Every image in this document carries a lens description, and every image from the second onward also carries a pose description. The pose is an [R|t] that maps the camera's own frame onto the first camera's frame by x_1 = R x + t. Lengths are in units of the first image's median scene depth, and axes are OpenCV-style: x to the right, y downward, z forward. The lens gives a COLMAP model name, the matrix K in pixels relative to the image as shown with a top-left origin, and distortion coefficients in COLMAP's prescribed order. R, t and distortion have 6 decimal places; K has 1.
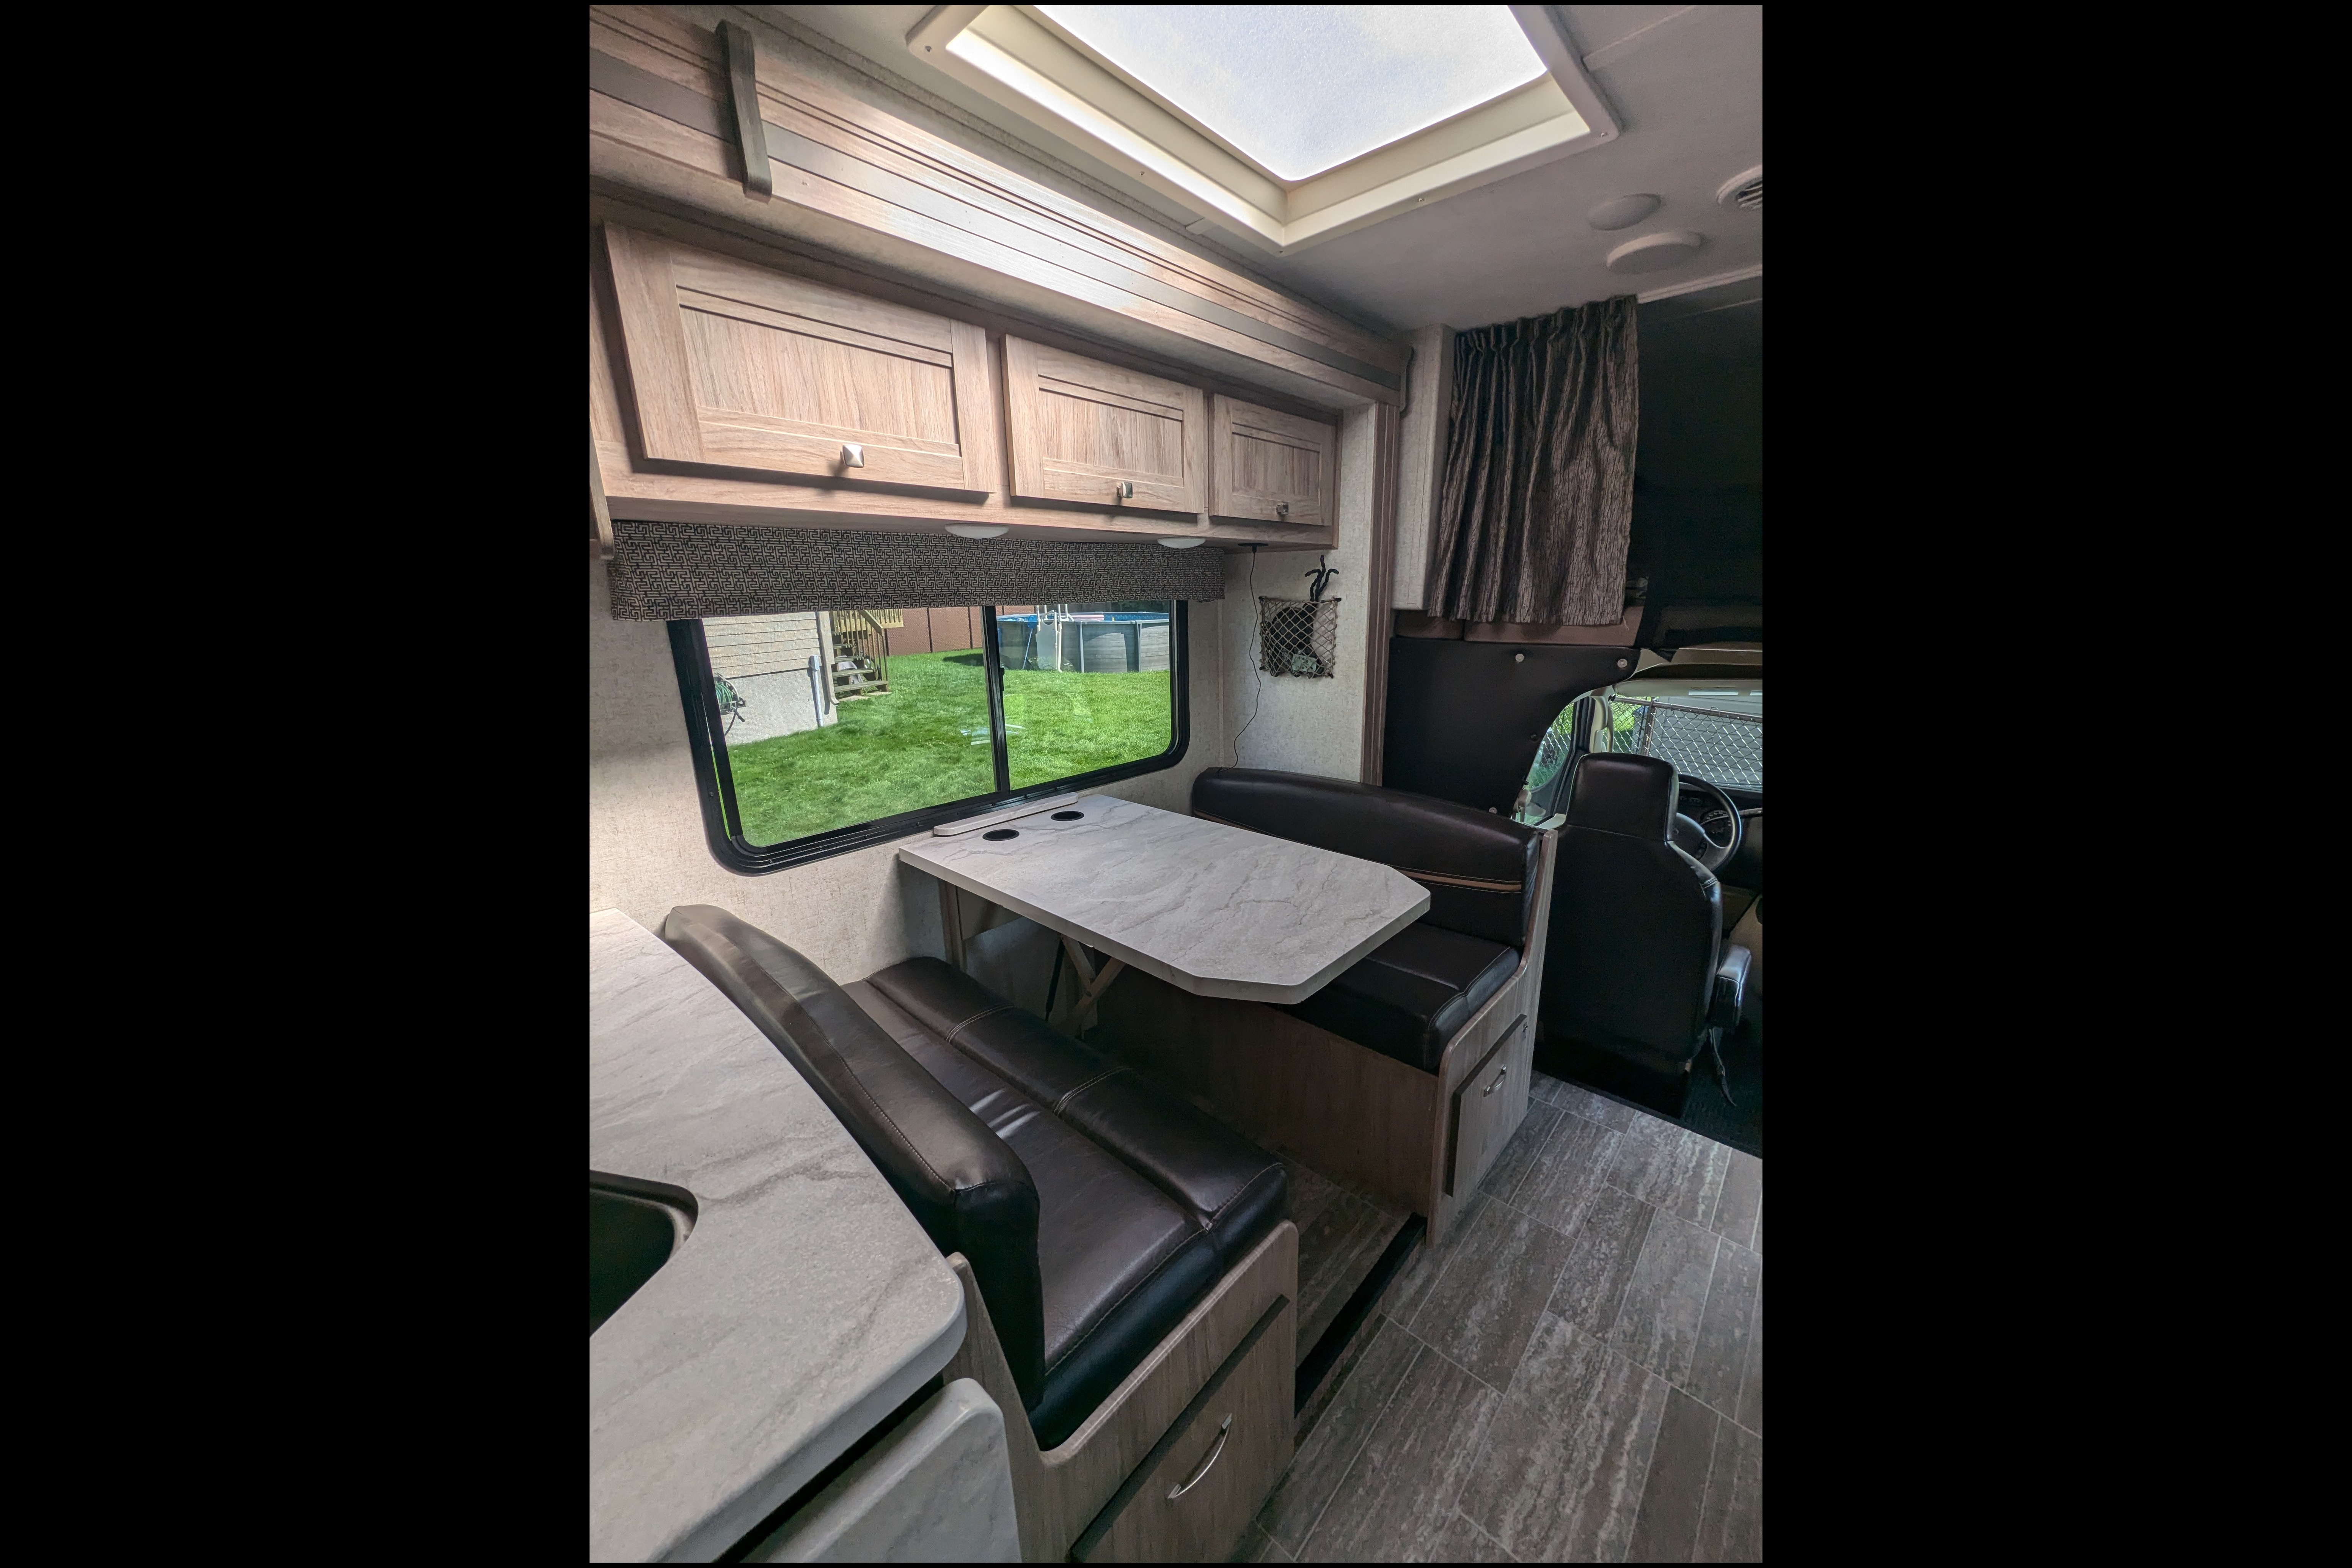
lens RADIAL K [[739.9, 0, 1173.2], [0, 739.9, 786.9], [0, 0, 1]] dist [-0.000046, 0.000016]
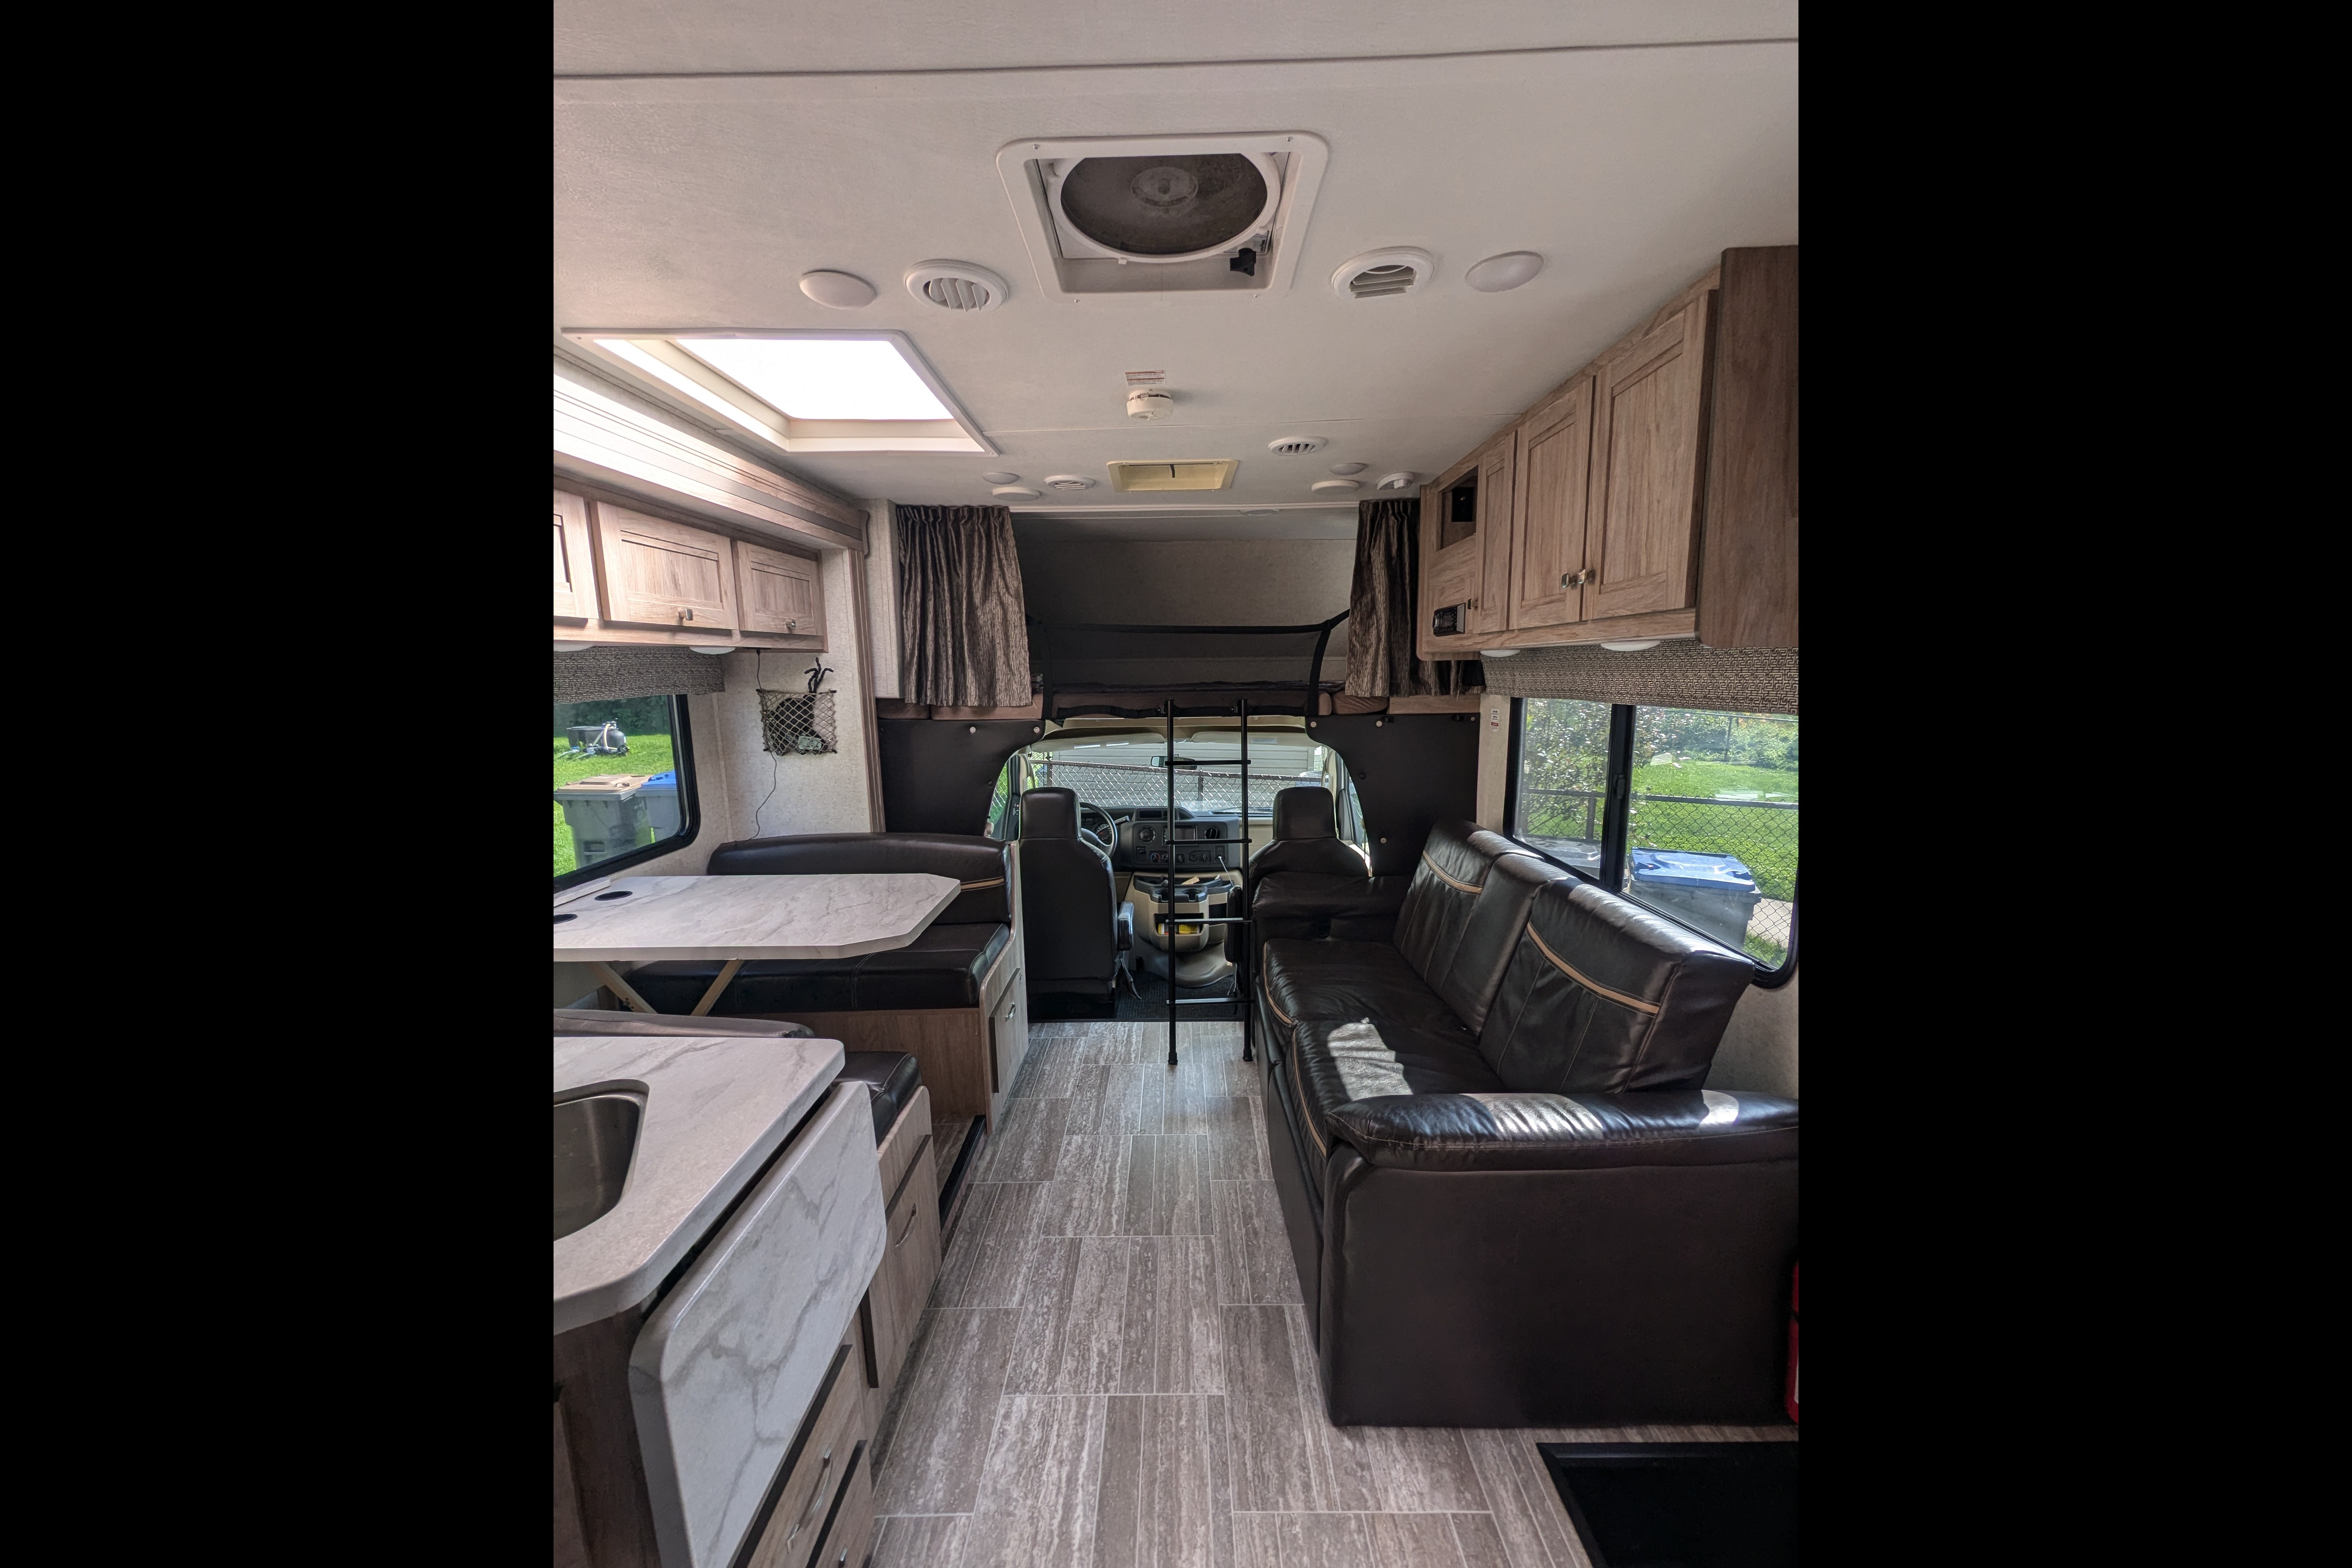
lens RADIAL K [[782.9, 0, 1176.6], [0, 782.9, 787.2], [0, 0, 1]] dist [0.000269, 0.000100]
pose [[0.735716, -0.097357, 0.670257, -0.293224], [0.169163, 0.984664, -0.042658, 0.072259], [-0.655825, 0.144767, 0.740902, -0.397873]]
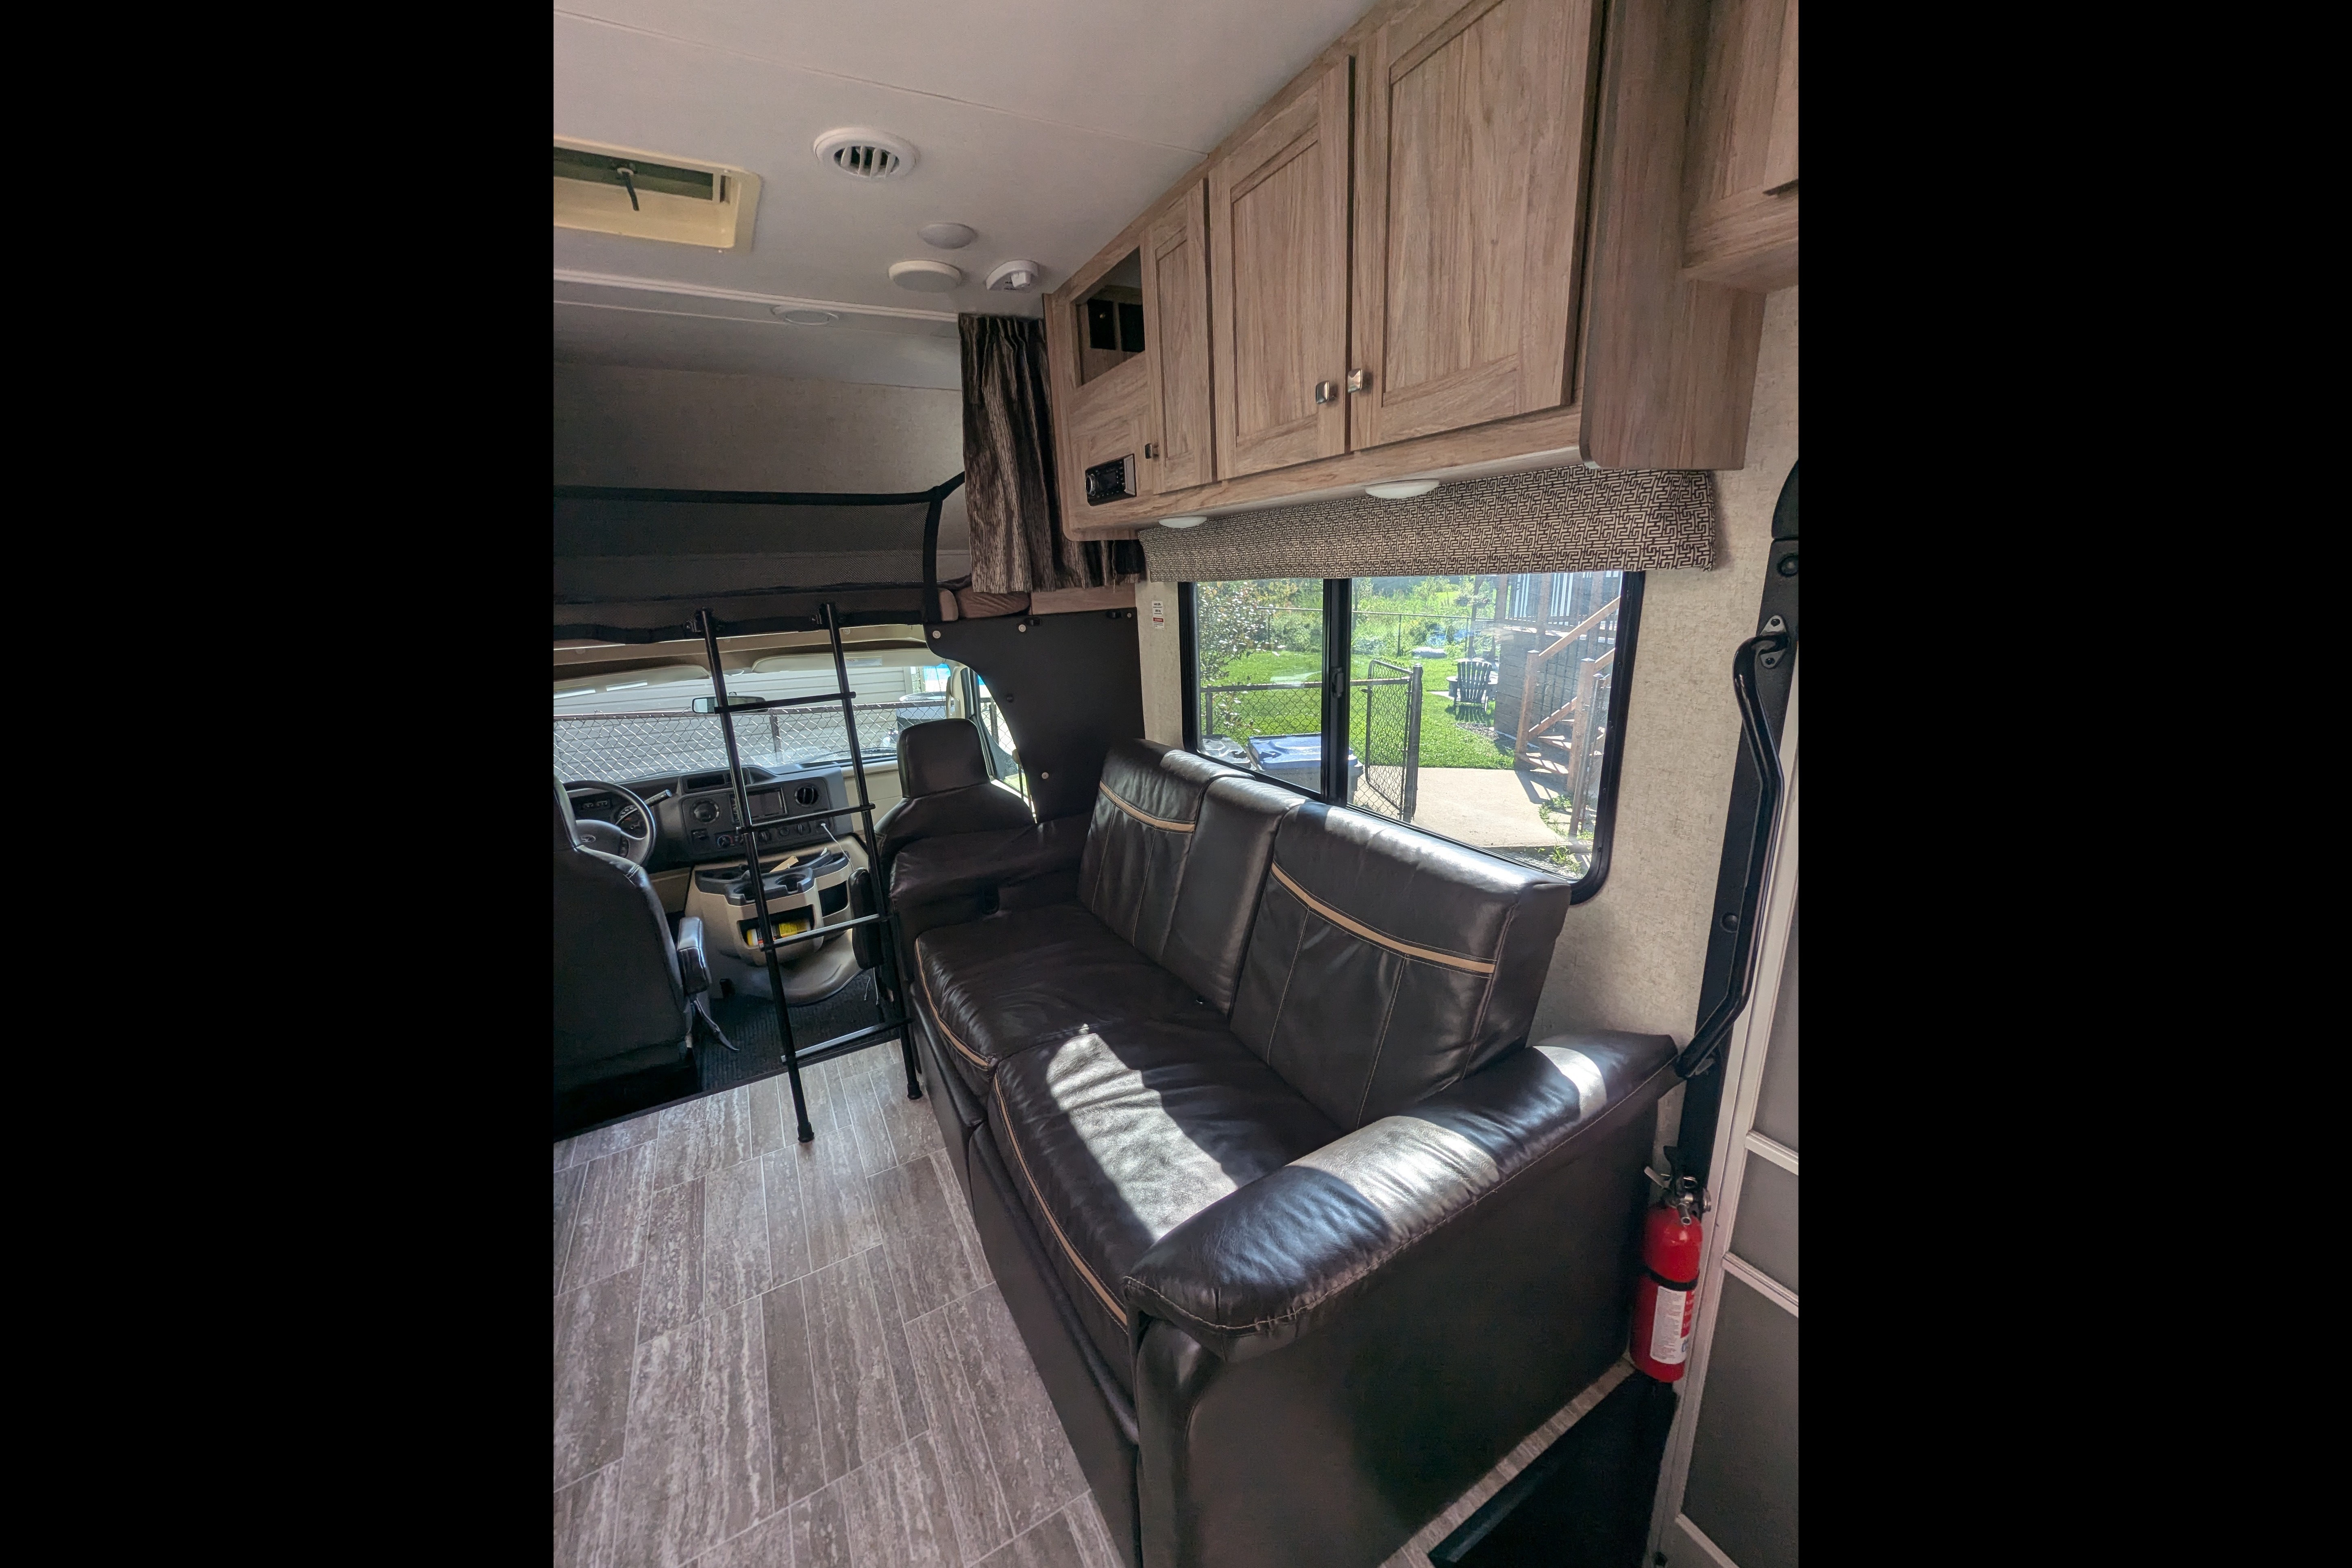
lens RADIAL K [[782.9, 0, 1176.6], [0, 782.9, 787.2], [0, 0, 1]] dist [0.000269, 0.000100]
pose [[0.302447, -0.257747, 0.917656, -0.019786], [0.271217, 0.946219, 0.176380, 0.030825], [-0.913765, 0.195539, 0.356086, -0.106571]]
